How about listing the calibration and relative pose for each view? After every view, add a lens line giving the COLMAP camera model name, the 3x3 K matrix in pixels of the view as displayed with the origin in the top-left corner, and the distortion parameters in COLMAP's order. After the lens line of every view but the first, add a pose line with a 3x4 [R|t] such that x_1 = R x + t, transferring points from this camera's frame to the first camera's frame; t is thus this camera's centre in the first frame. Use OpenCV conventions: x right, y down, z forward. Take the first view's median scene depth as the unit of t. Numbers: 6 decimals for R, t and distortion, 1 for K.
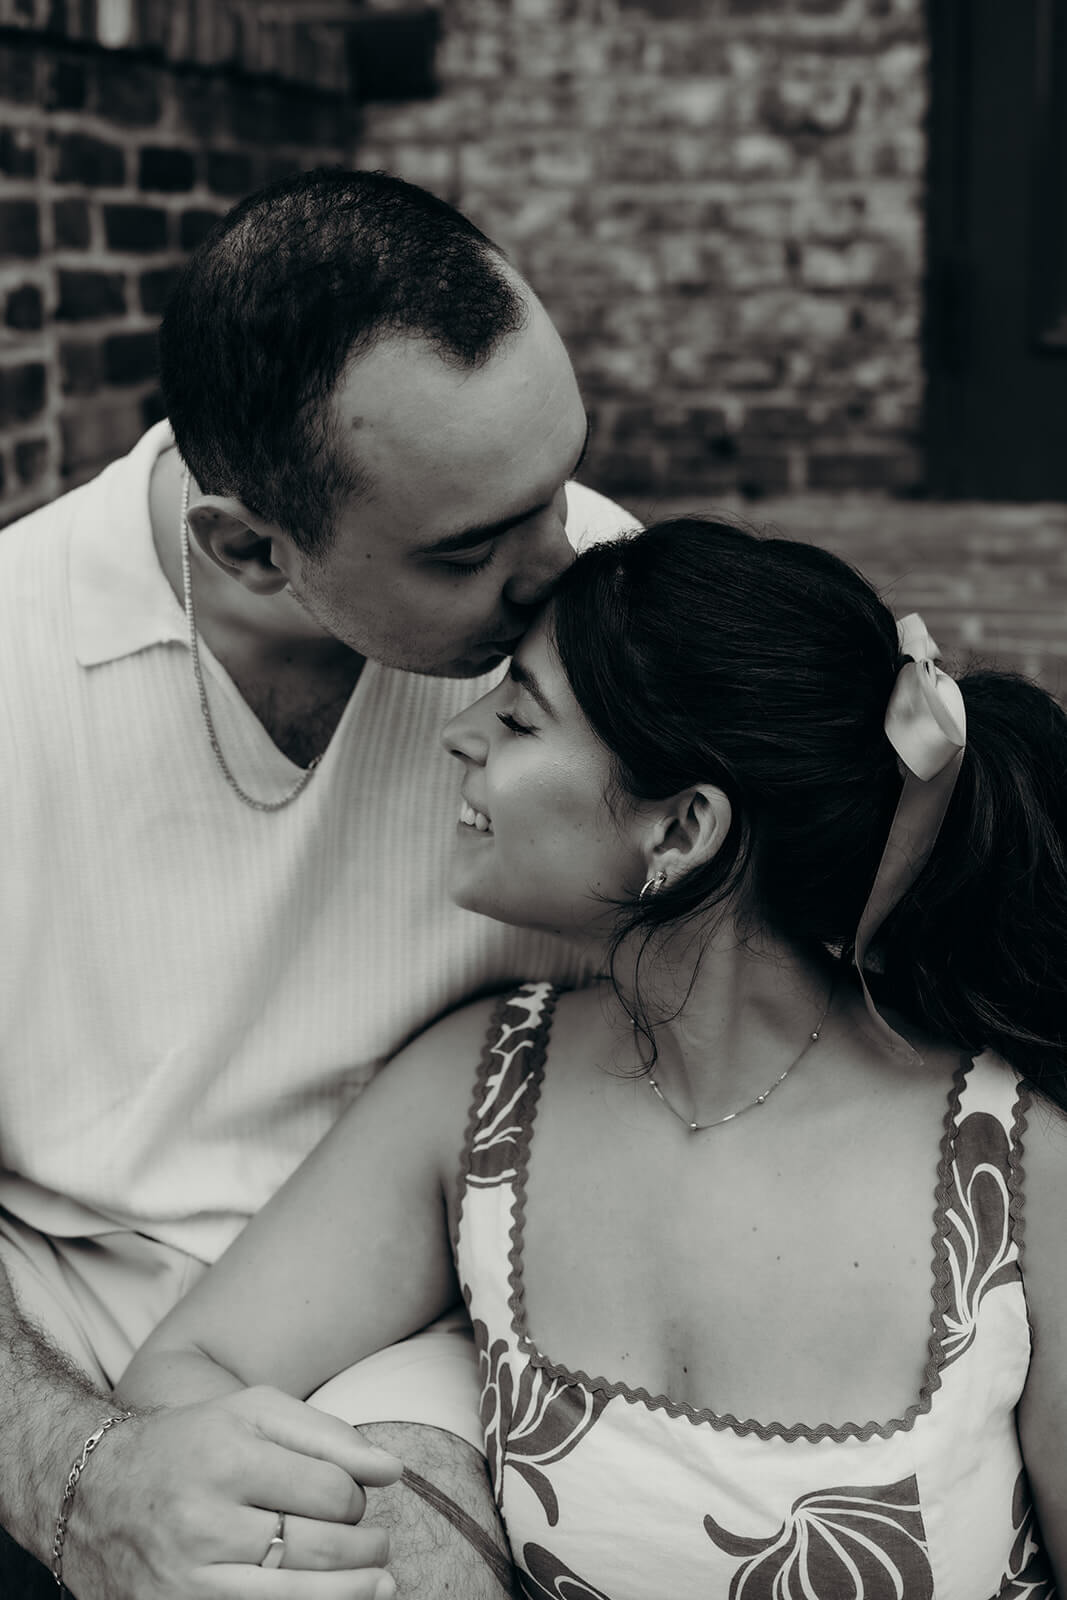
lens RADIAL K [[2067.6, 0, 533.5], [0, 2067.6, 800.0], [0, 0, 1]] dist [-0.122279, -0.005335]
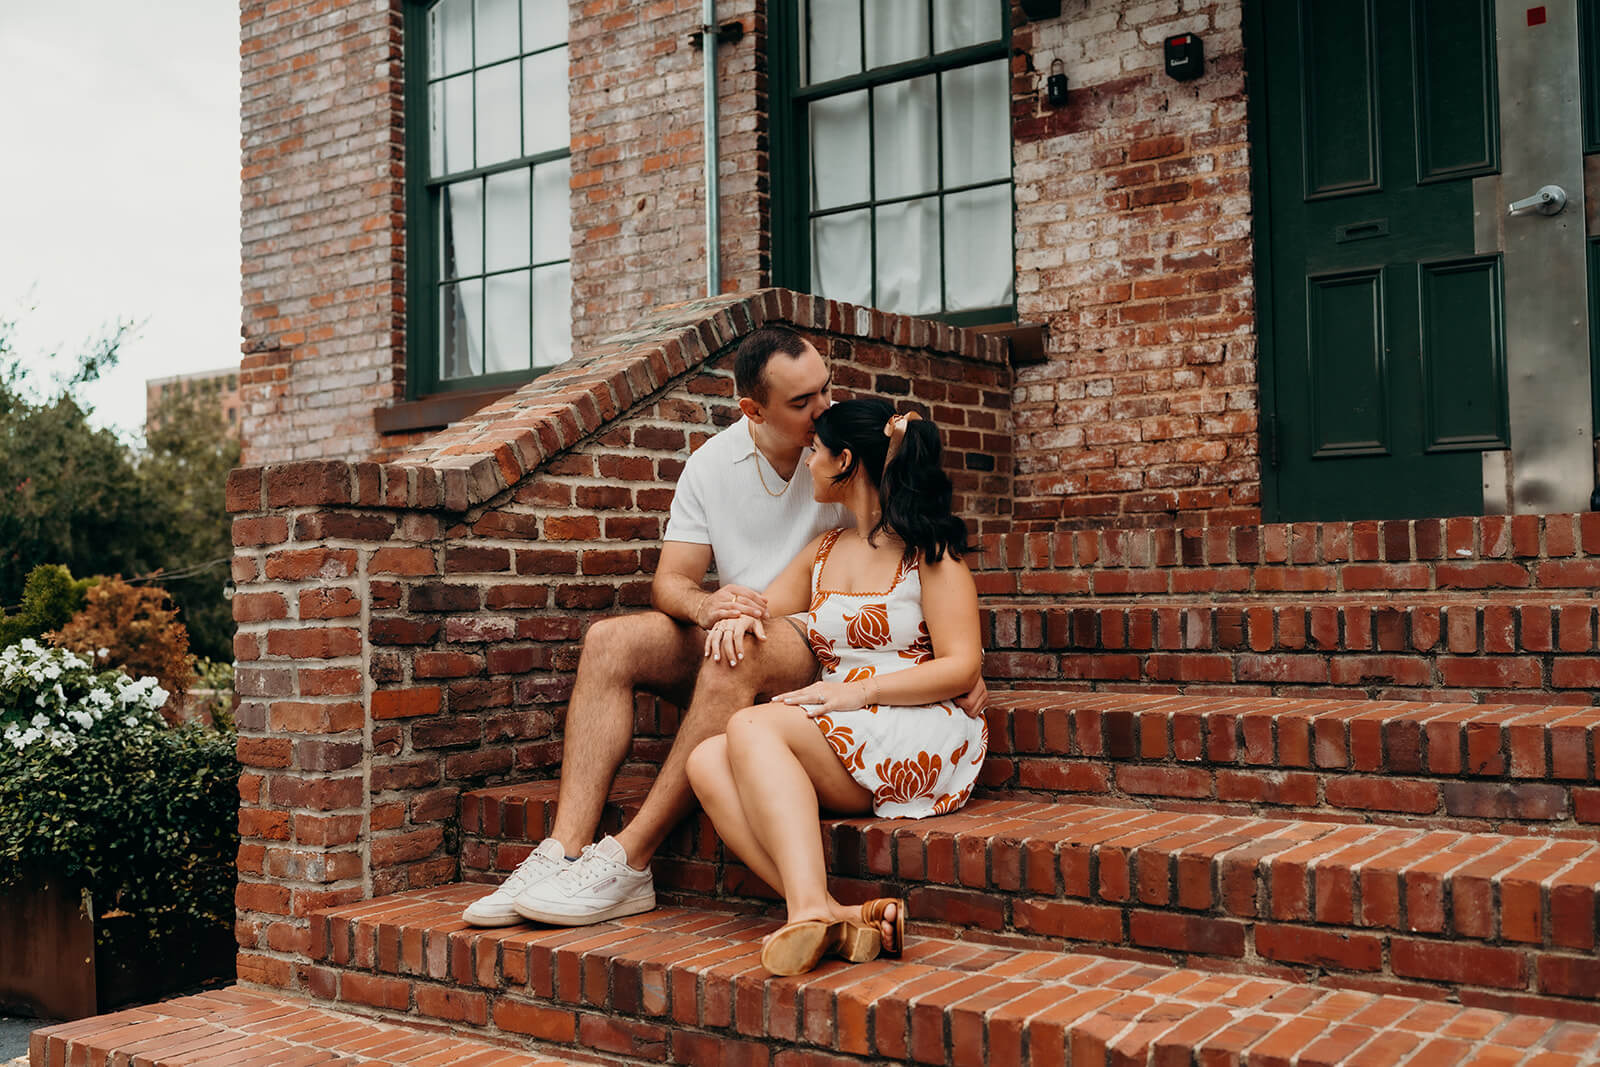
lens RADIAL K [[2067.6, 0, 800.0], [0, 2067.6, 533.5], [0, 0, 1]] dist [-0.122279, -0.005335]
pose [[0.912346, -0.027190, -0.408516, 0.626383], [-0.098298, 0.954060, -0.283031, 0.499860], [0.397444, 0.298379, 0.867761, -1.009168]]
